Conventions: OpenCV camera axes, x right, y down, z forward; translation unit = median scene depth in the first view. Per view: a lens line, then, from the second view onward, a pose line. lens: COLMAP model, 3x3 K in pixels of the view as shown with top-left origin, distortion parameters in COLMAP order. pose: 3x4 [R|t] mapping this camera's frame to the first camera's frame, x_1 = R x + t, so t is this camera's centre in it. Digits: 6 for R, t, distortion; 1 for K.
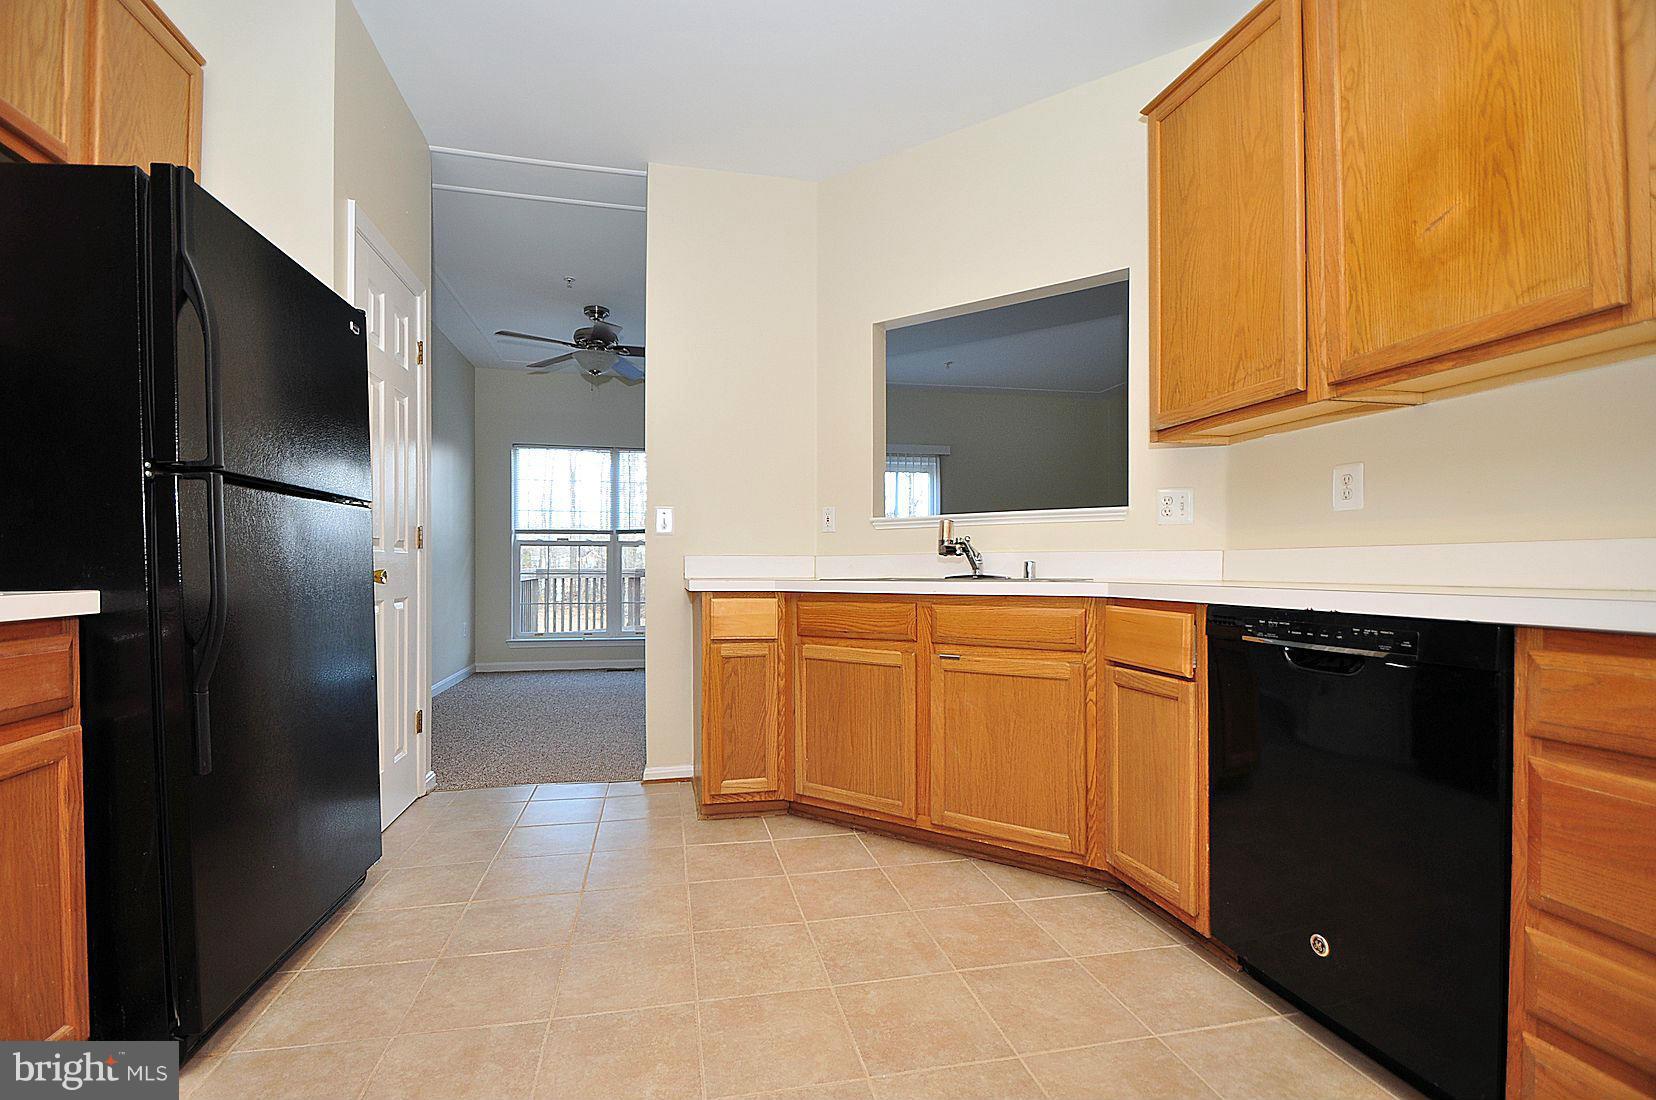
lens RADIAL K [[736.9, 0, 814.1], [0, 736.9, 569.1], [0, 0, 1]] dist [0.001827, -0.006643]
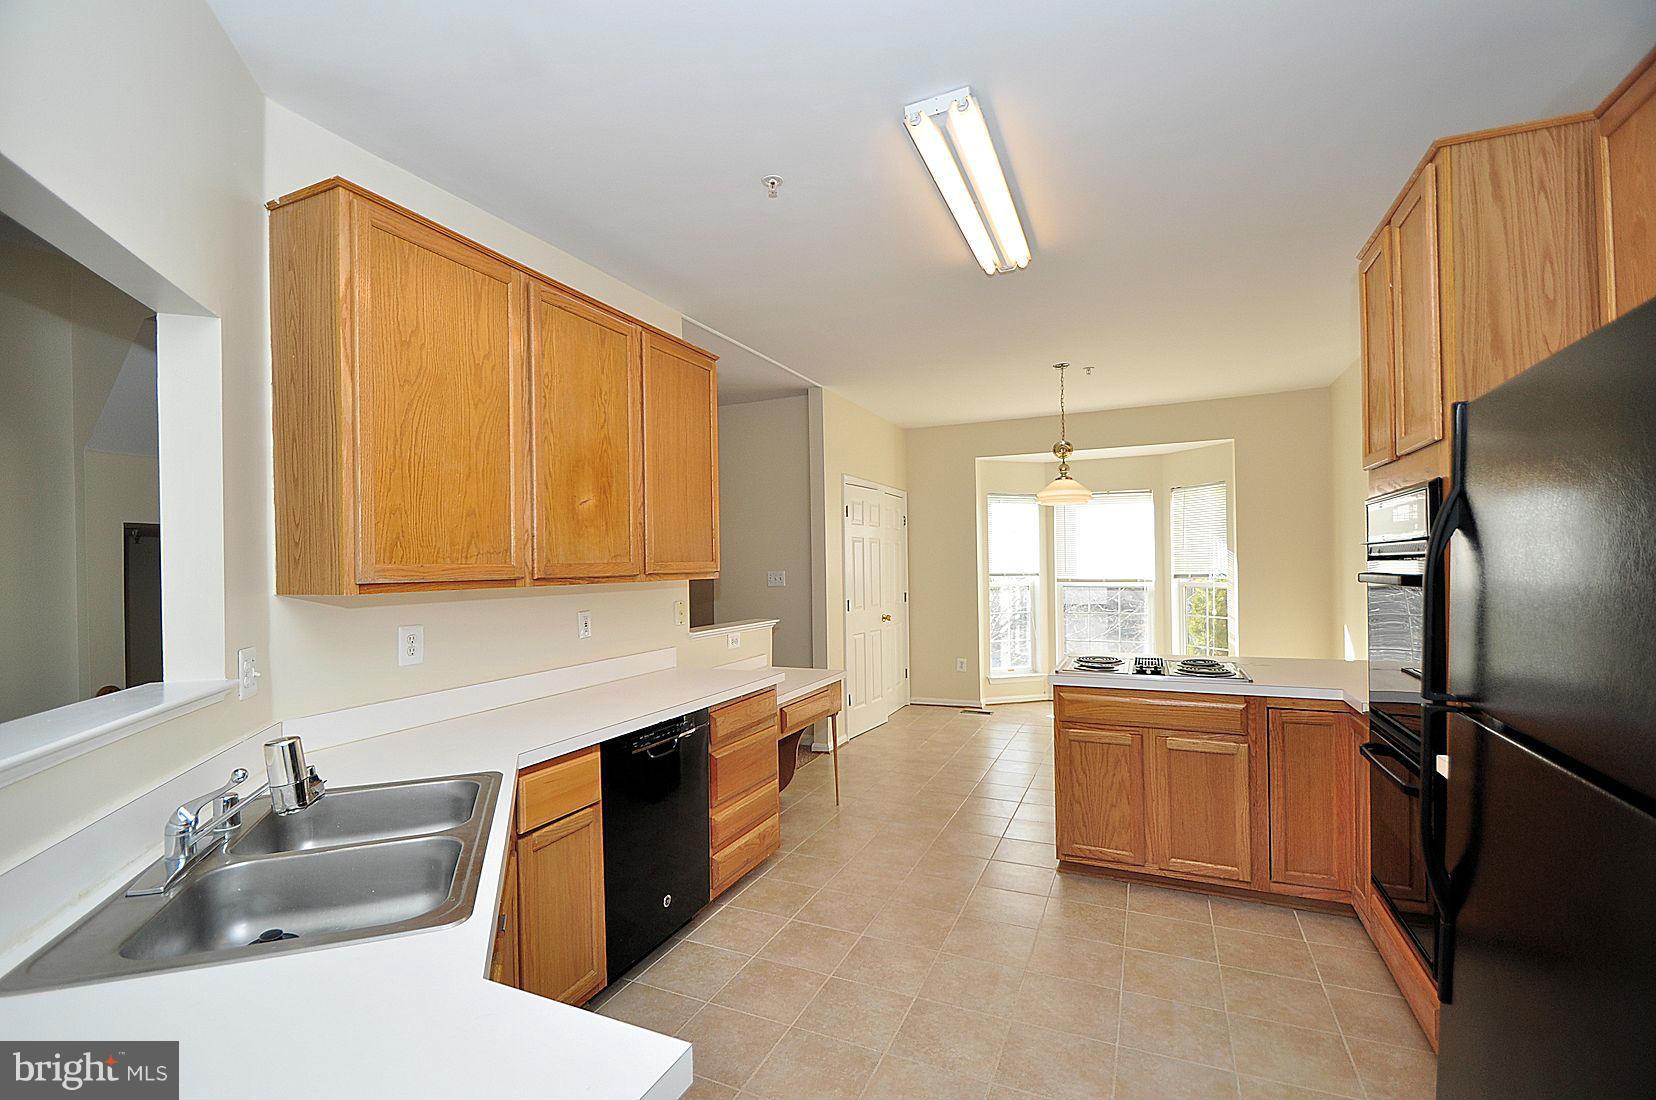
lens RADIAL K [[736.9, 0, 816.9], [0, 736.9, 565.3], [0, 0, 1]] dist [0.001827, -0.006643]
pose [[-0.807711, 0.012619, 0.589443, -0.378773], [0.018453, 0.999822, 0.003881, -0.175314], [-0.589289, 0.014012, -0.807801, 1.184378]]
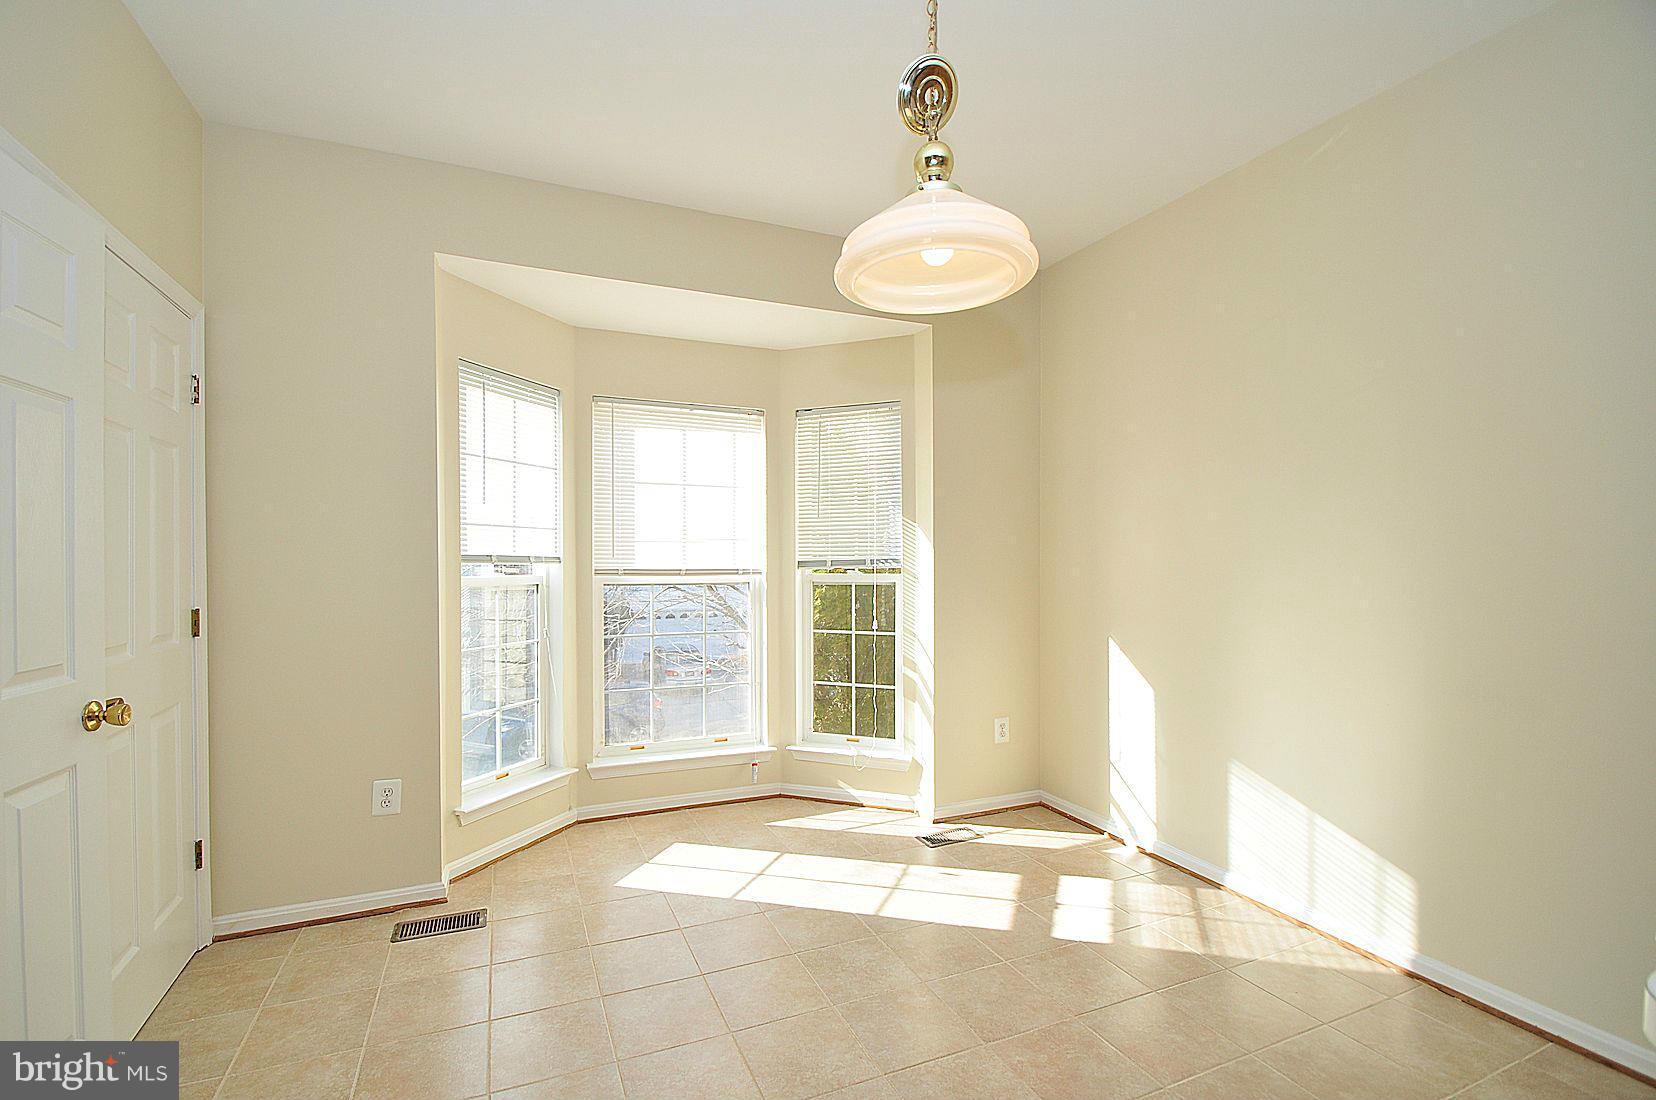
lens RADIAL K [[736.9, 0, 823.9], [0, 736.9, 555.3], [0, 0, 1]] dist [0.001827, -0.006643]
pose [[-0.980491, 0.004026, -0.196523, 0.393893], [0.004501, 0.999988, -0.001971, -0.117464], [0.196512, -0.002817, -0.980497, -0.188088]]
